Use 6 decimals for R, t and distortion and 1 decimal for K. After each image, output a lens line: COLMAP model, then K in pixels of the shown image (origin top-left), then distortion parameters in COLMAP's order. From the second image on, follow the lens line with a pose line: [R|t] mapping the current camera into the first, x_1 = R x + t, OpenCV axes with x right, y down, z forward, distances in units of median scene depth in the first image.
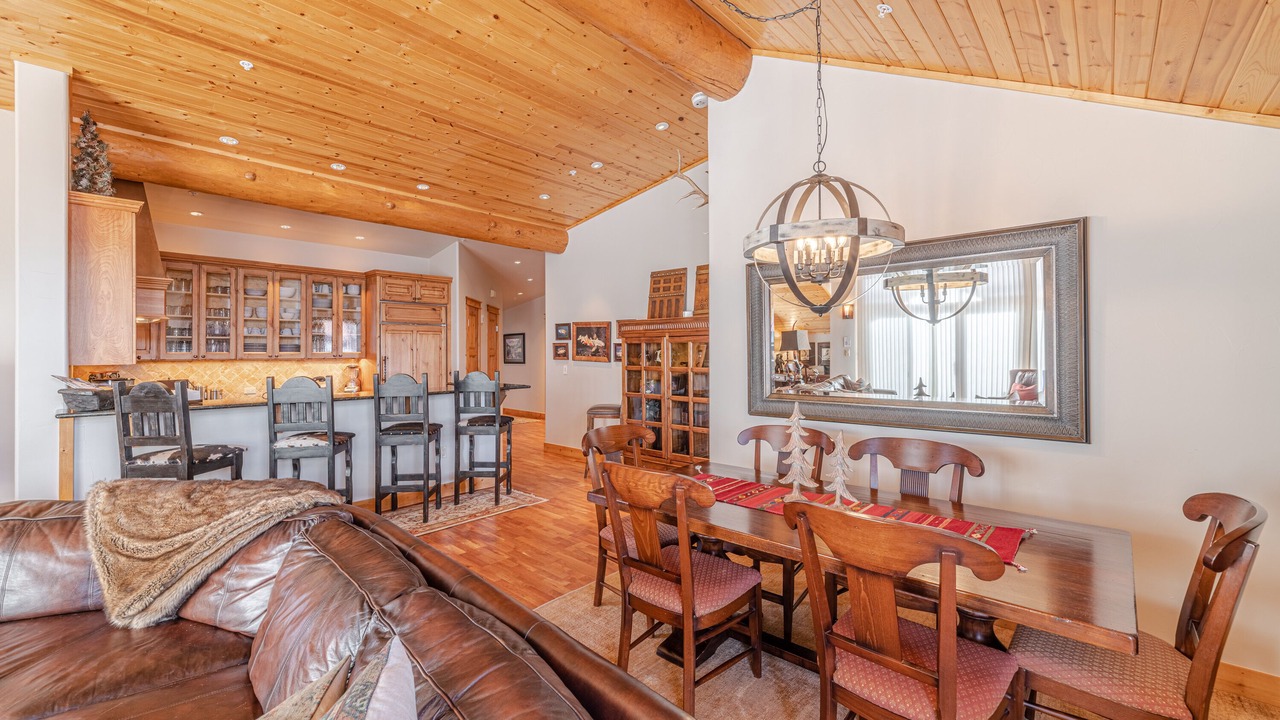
lens RADIAL K [[508.6, 0, 639.8], [0, 508.6, 366.1], [0, 0, 1]] dist [0.001360, -0.005199]
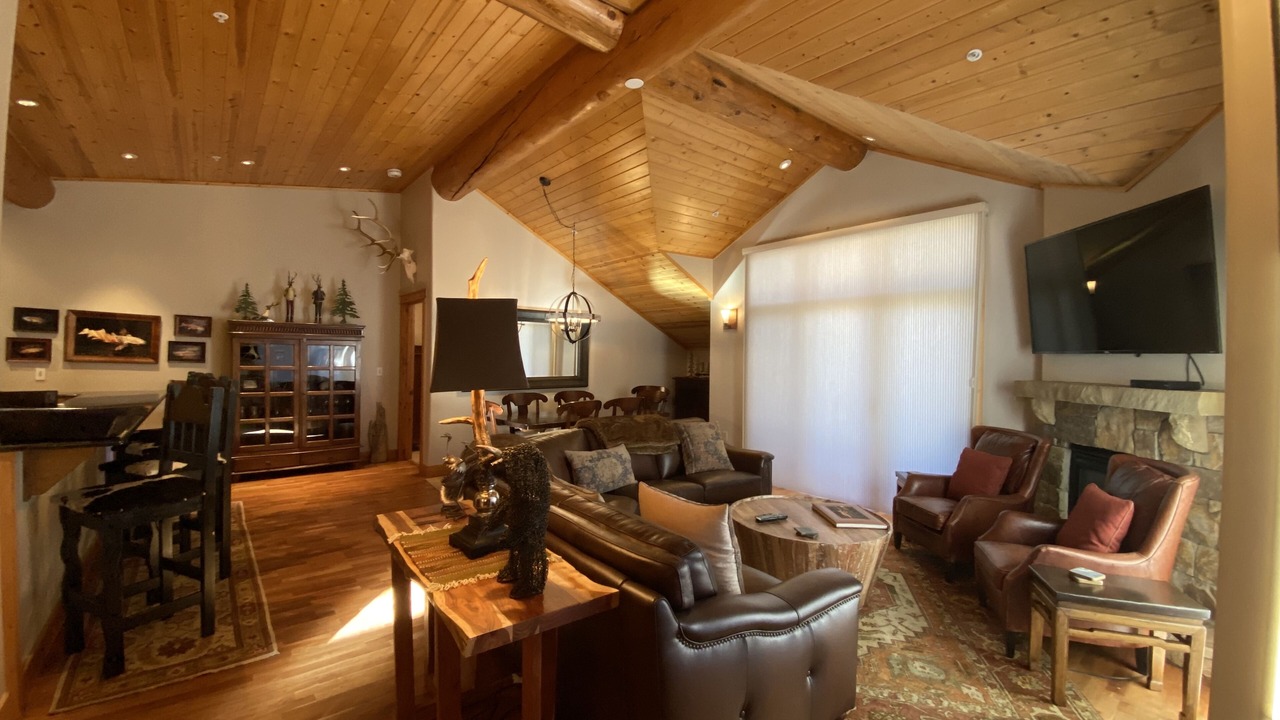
lens RADIAL K [[508.6, 0, 632.2], [0, 508.6, 362.8], [0, 0, 1]] dist [0.001360, -0.005199]
pose [[0.160235, -0.006158, 0.987060, -0.998842], [0.013897, 0.999896, 0.003982, -0.002560], [-0.986981, 0.013079, 0.160304, 0.123842]]
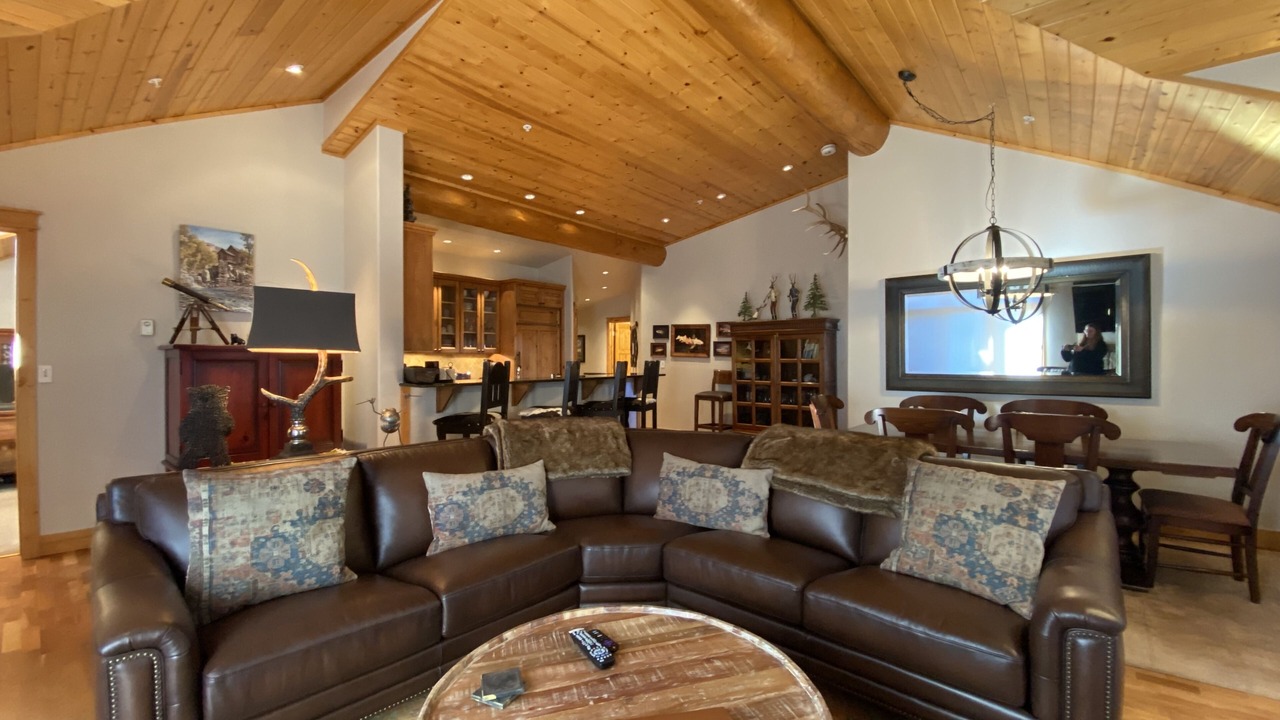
lens RADIAL K [[508.6, 0, 636.0], [0, 508.6, 368.2], [0, 0, 1]] dist [0.001360, -0.005199]
pose [[0.999306, -0.001338, 0.037224, -0.358103], [0.001635, 0.999967, -0.007953, 0.033117], [-0.037212, 0.008008, 0.999275, -0.226857]]
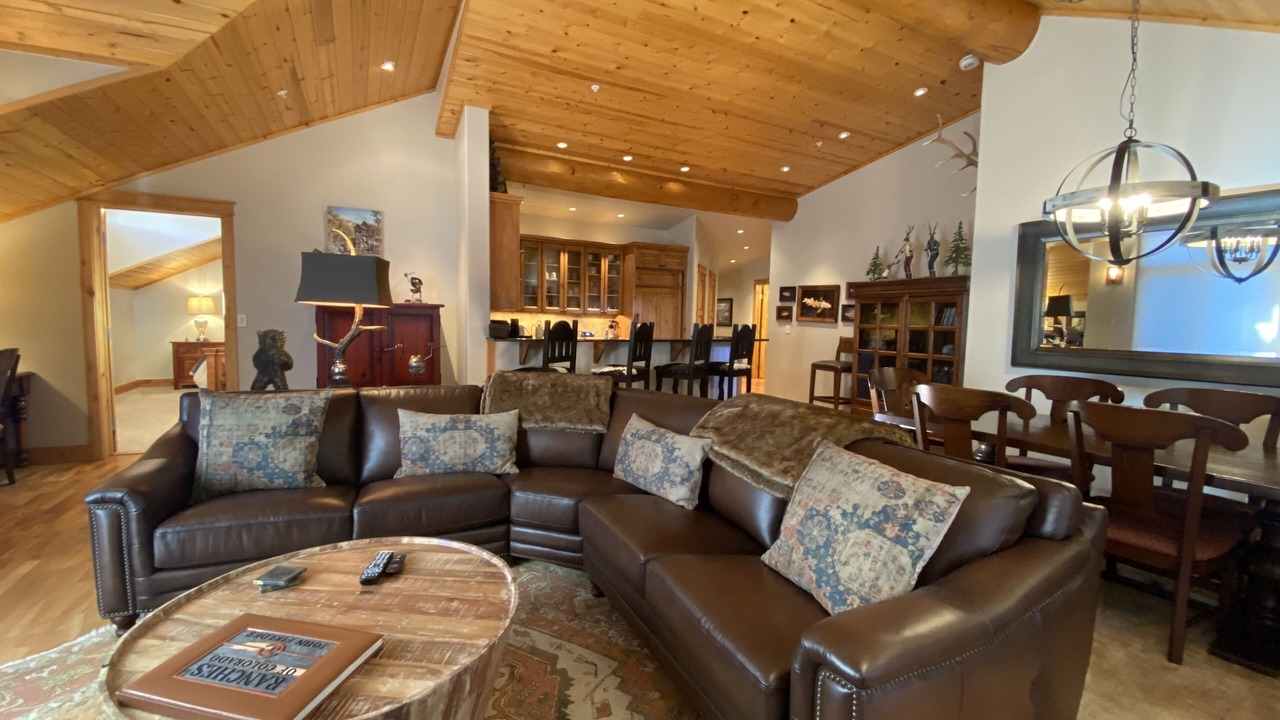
lens RADIAL K [[508.6, 0, 640.3], [0, 508.6, 367.5], [0, 0, 1]] dist [0.001360, -0.005199]
pose [[0.942949, 0.050873, -0.329028, -0.118910], [-0.031007, 0.997380, 0.065351, 0.036298], [0.331491, -0.051420, 0.942056, -0.180226]]
